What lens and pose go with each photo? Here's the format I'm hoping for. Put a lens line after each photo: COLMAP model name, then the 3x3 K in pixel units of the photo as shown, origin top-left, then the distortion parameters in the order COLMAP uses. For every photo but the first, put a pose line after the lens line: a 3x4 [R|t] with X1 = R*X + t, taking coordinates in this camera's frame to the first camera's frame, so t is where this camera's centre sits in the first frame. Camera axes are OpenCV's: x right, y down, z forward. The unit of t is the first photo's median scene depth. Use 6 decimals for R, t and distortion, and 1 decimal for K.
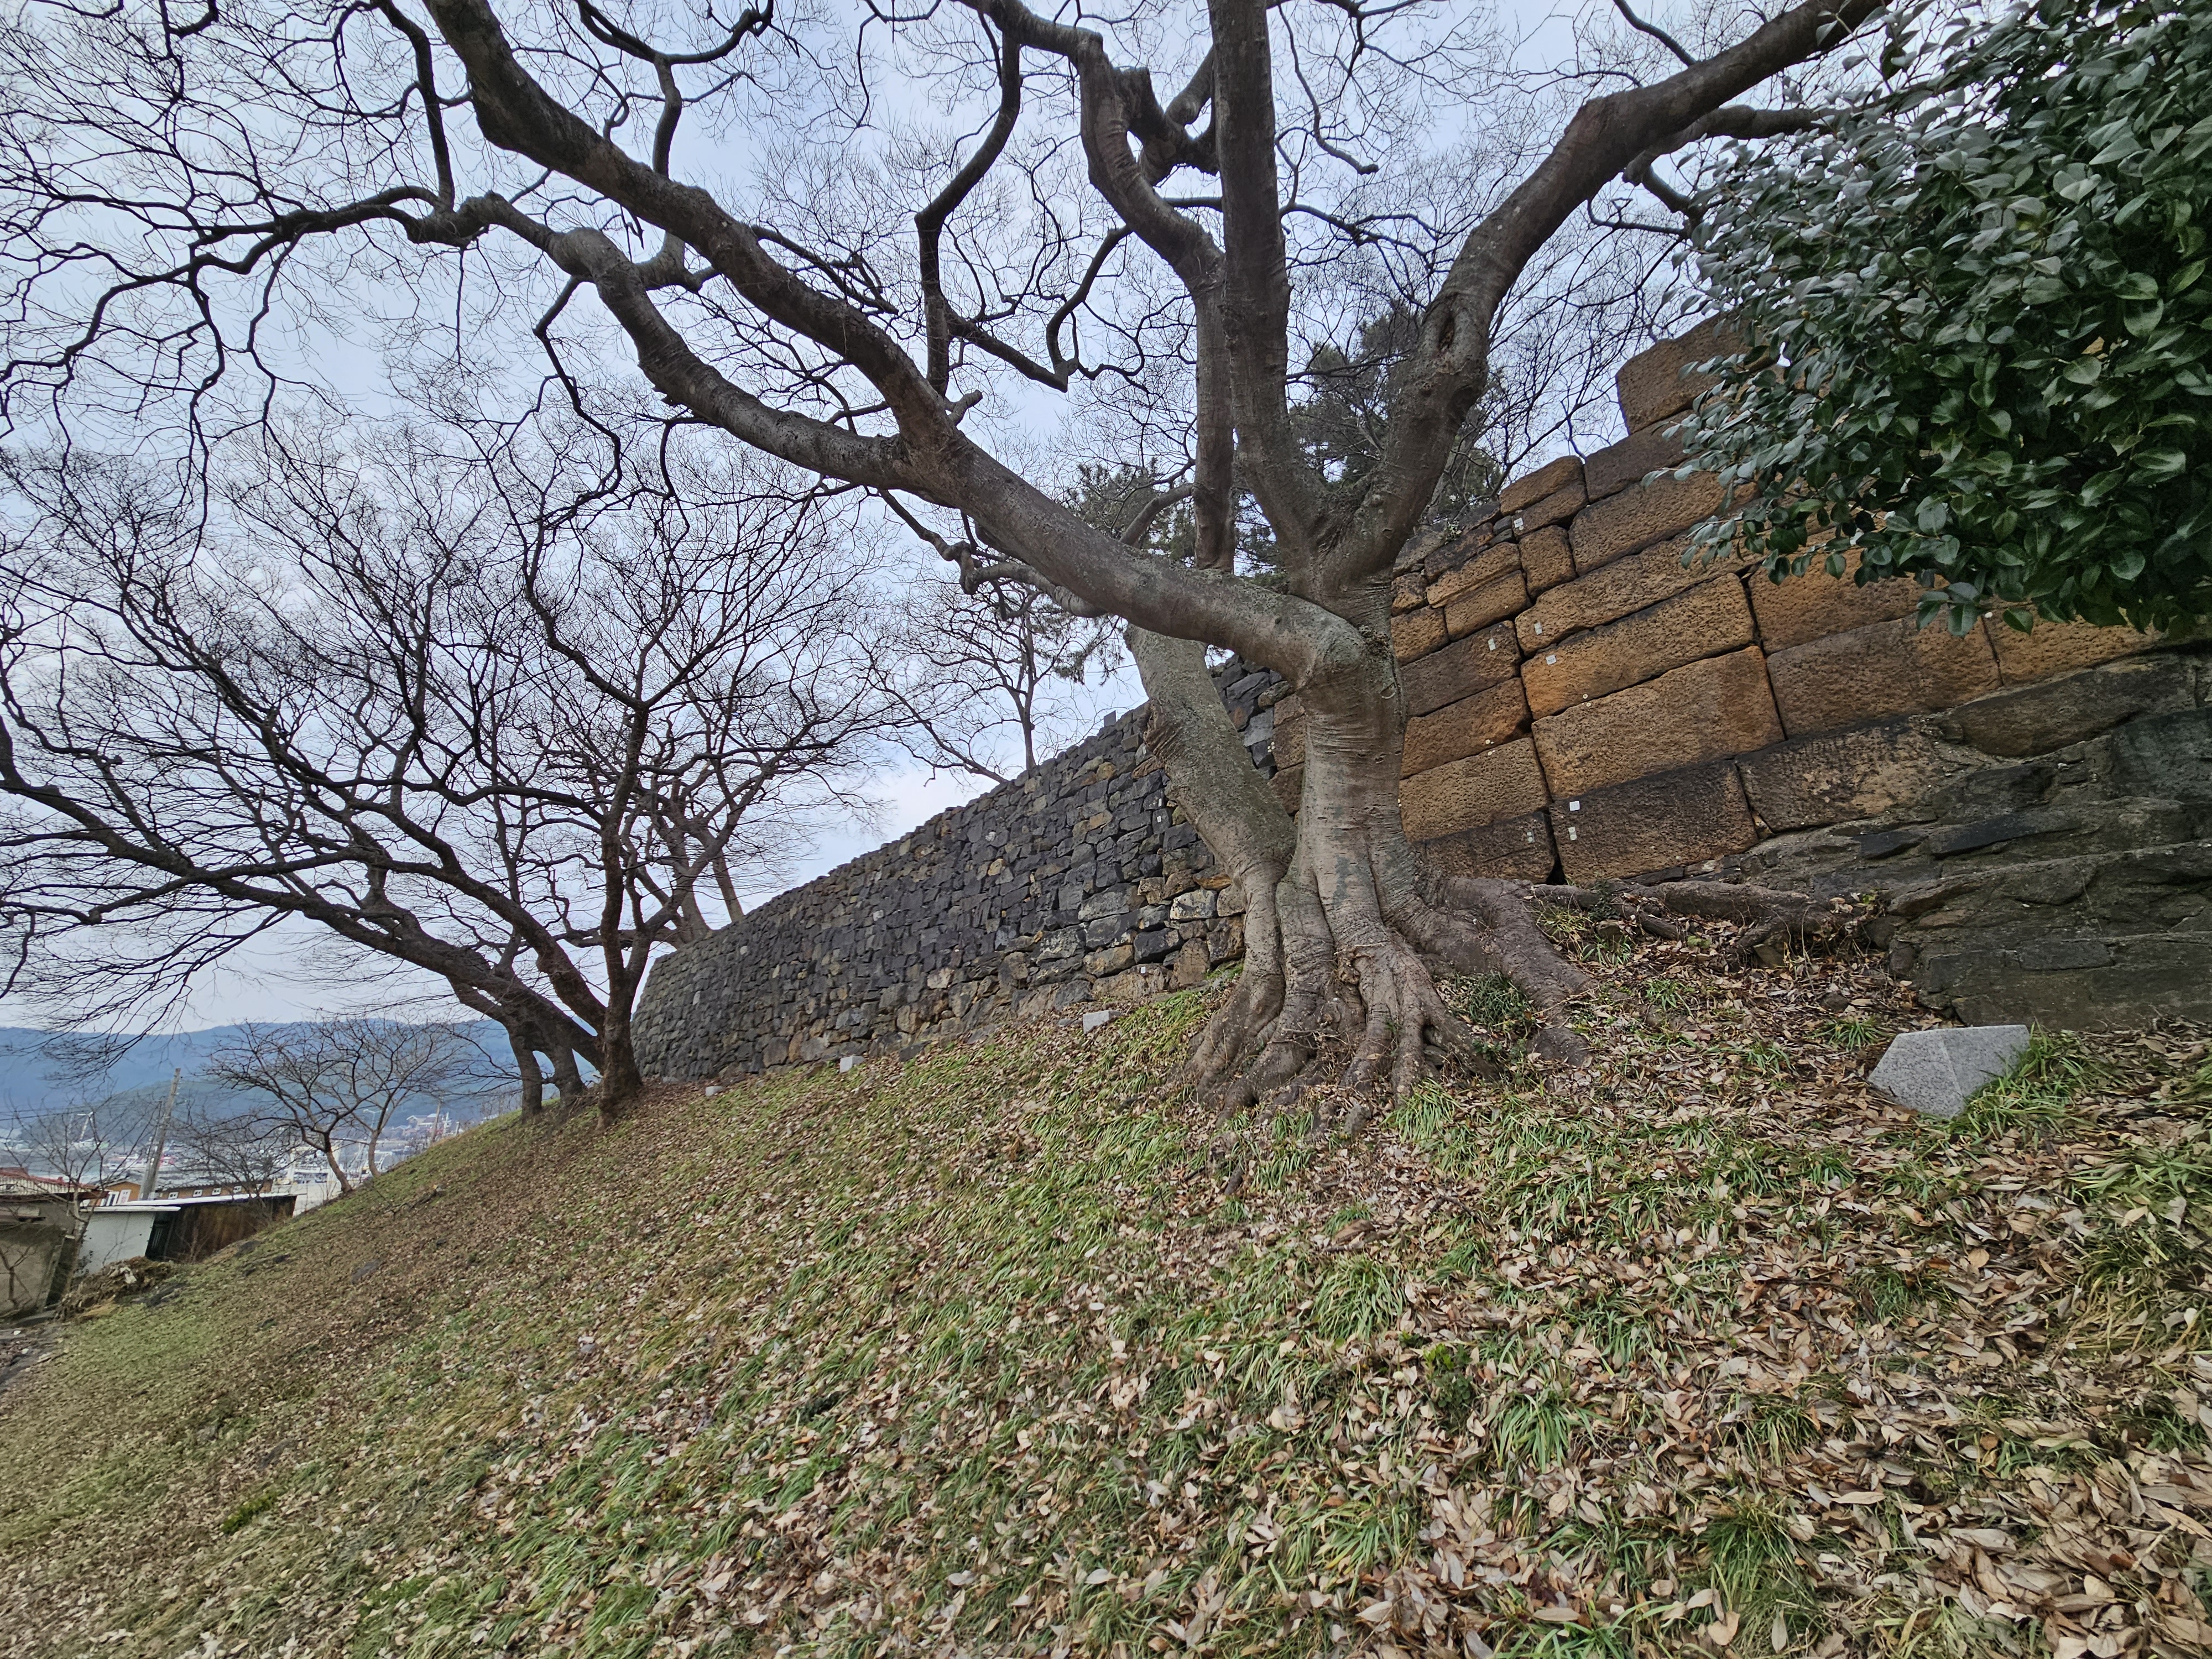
lens RADIAL K [[893.4, 0, 1110.4], [0, 893.4, 838.2], [0, 0, 1]] dist [-0.006187, 0.001227]
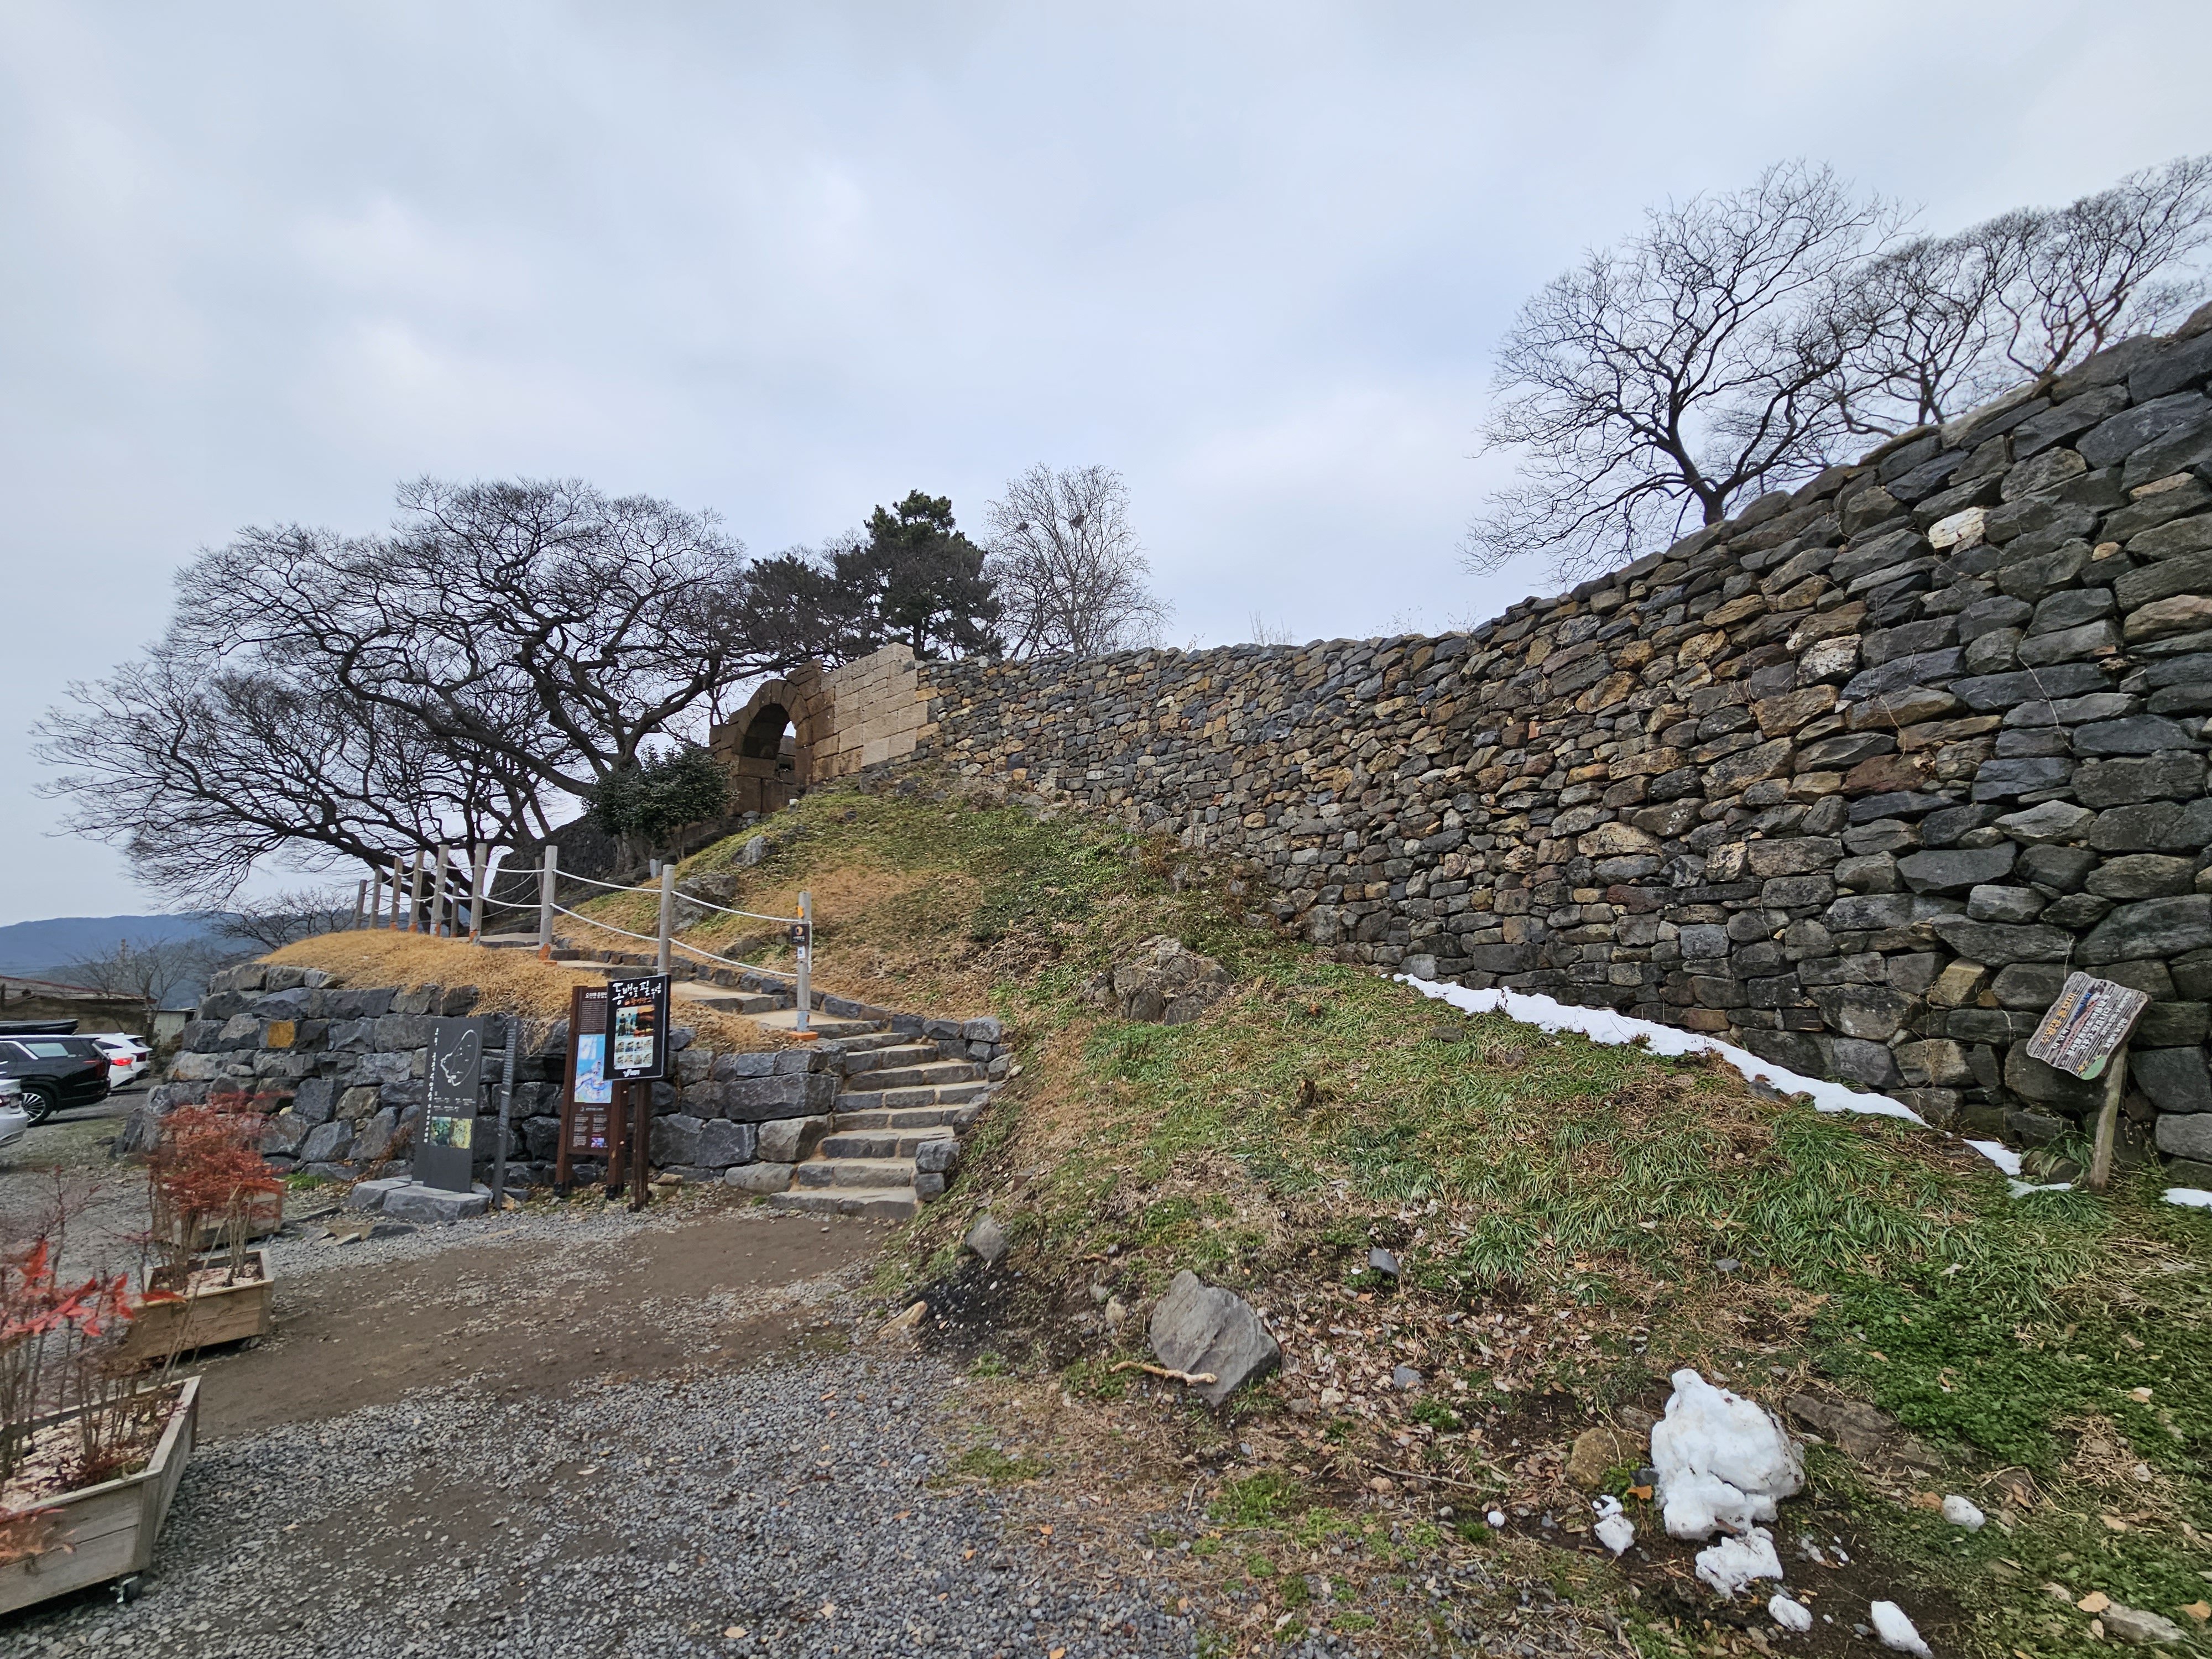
lens RADIAL K [[893.4, 0, 1107.0], [0, 893.4, 822.1], [0, 0, 1]] dist [-0.006187, 0.001227]
pose [[0.993929, -0.003444, 0.109967, 0.570870], [-0.009002, 0.993613, 0.112478, -0.164555], [-0.109652, -0.112785, 0.987550, -1.002473]]
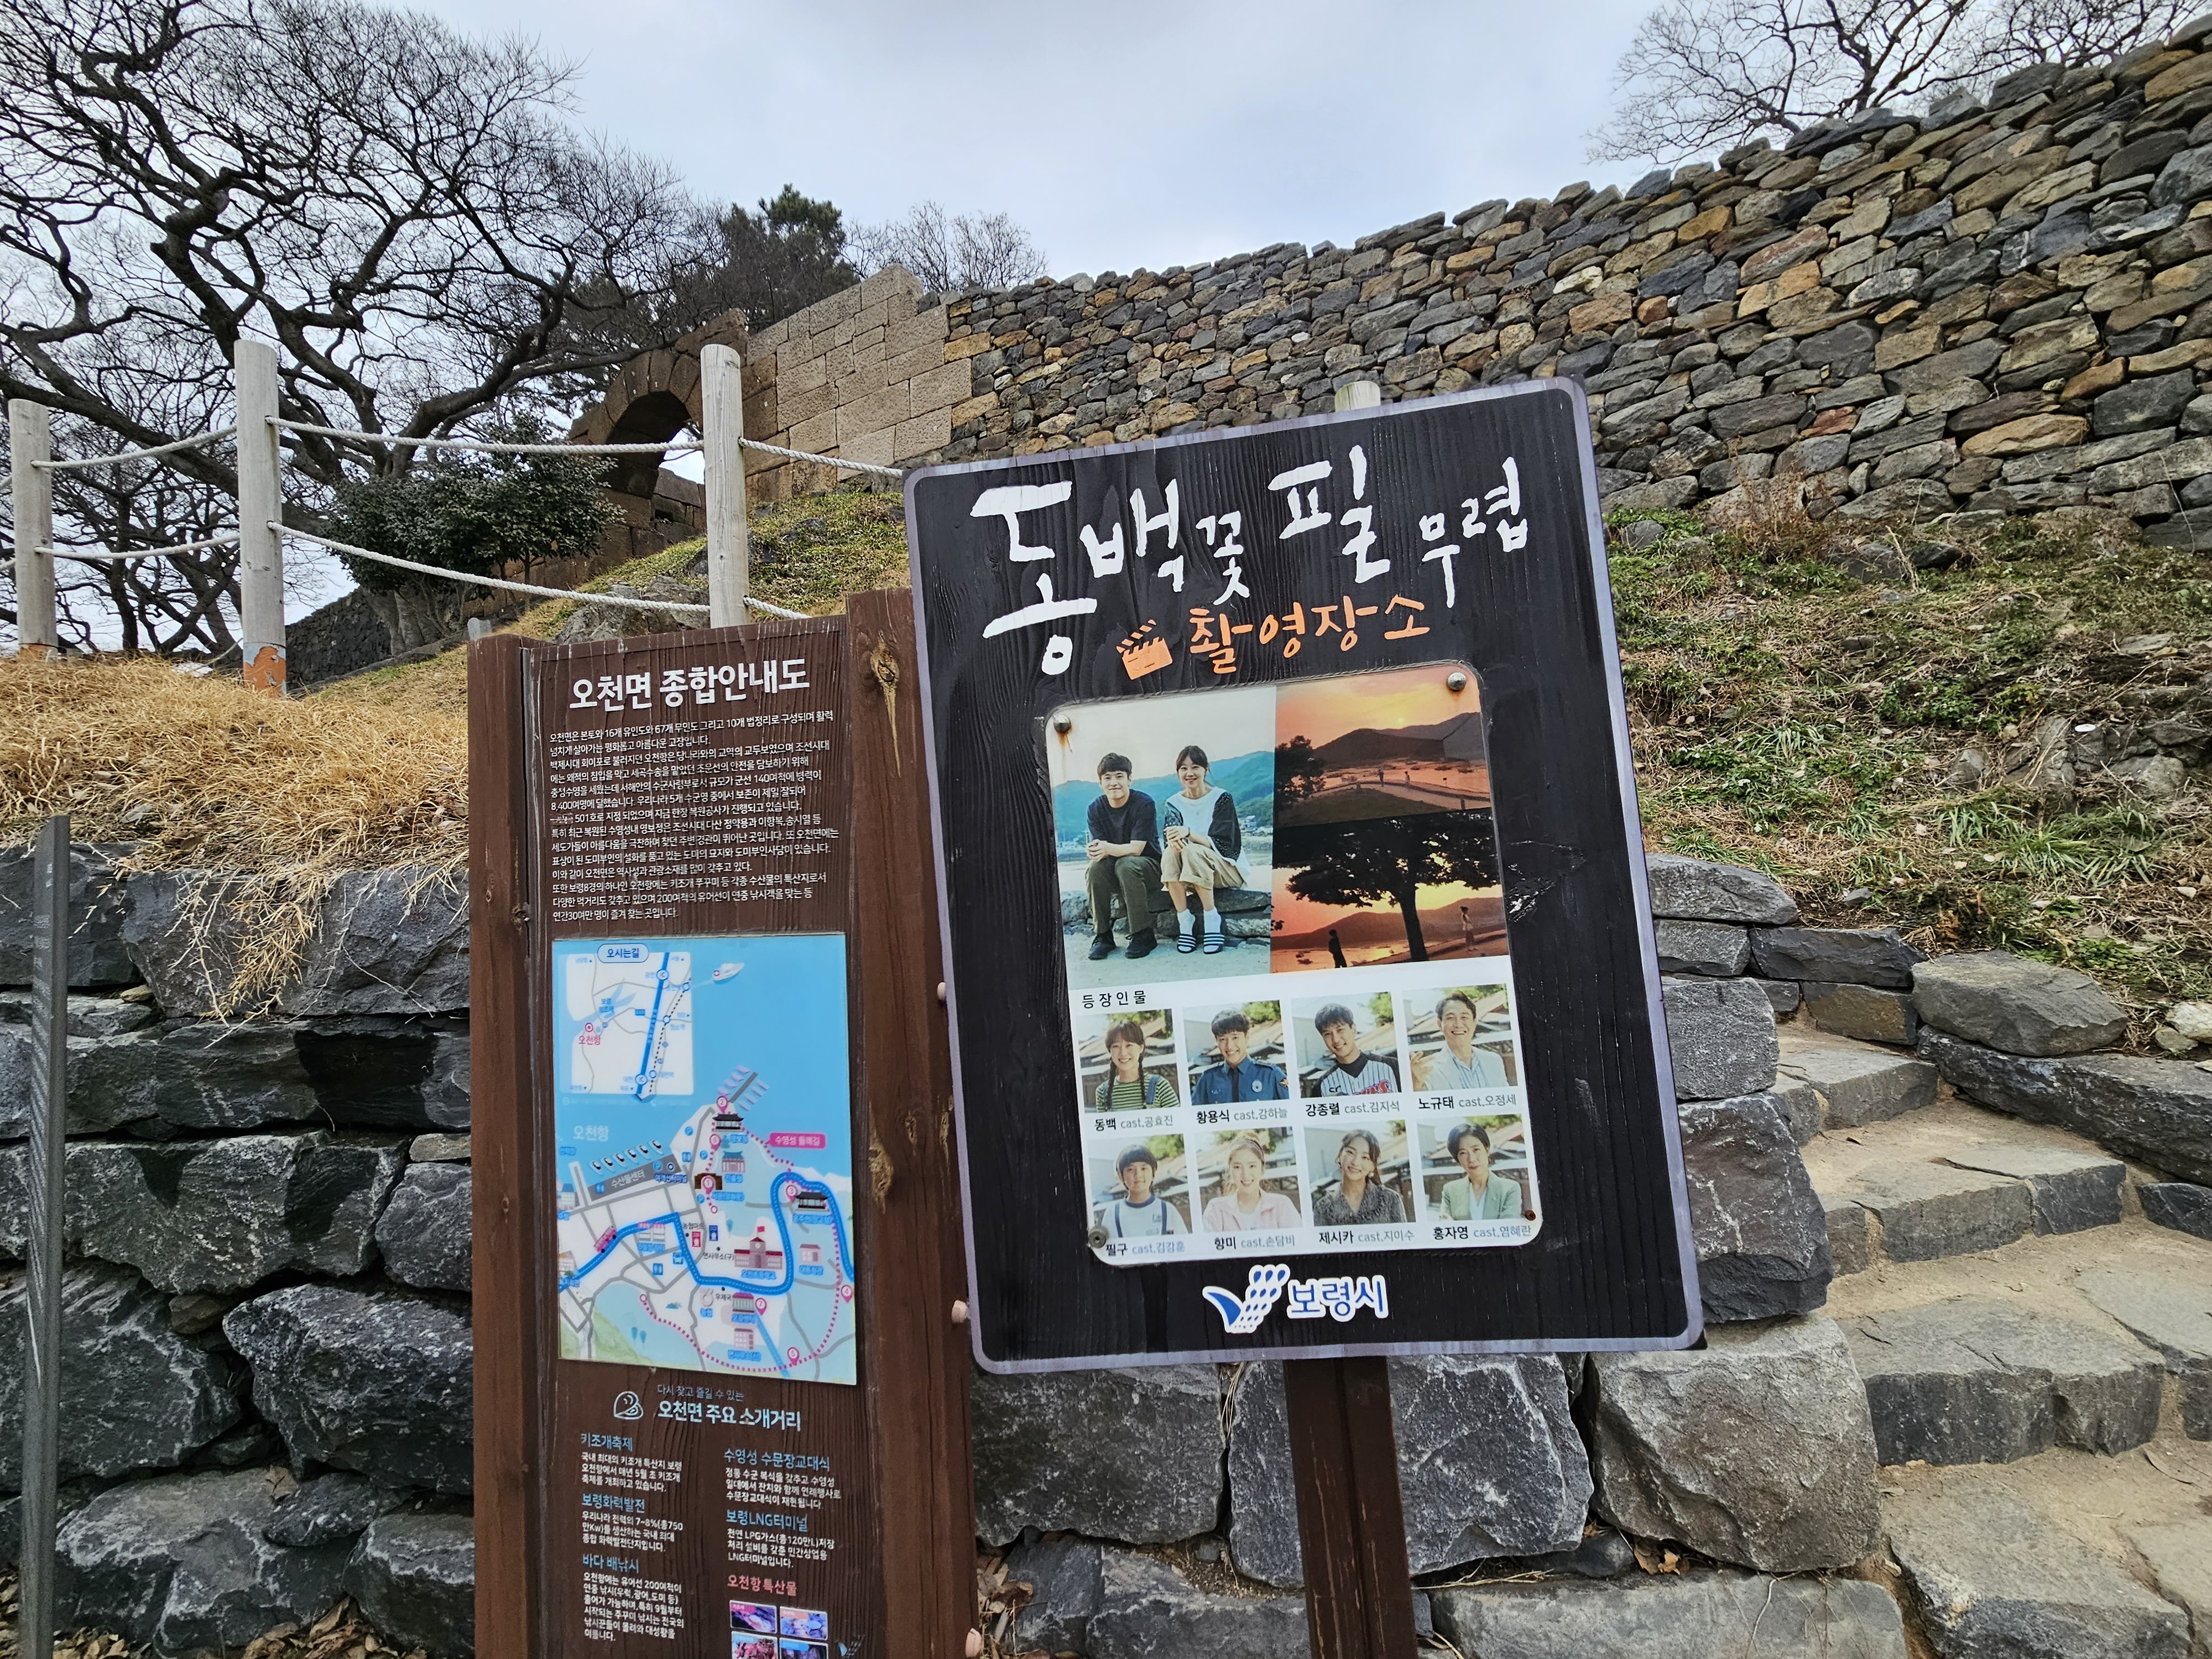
lens RADIAL K [[893.4, 0, 1101.2], [0, 893.4, 831.1], [0, 0, 1]] dist [-0.006187, 0.001227]
pose [[0.956370, -0.024328, 0.291145, 0.402682], [-0.053793, 0.964827, 0.257322, -0.051330], [-0.287165, -0.261757, 0.921423, -0.668087]]
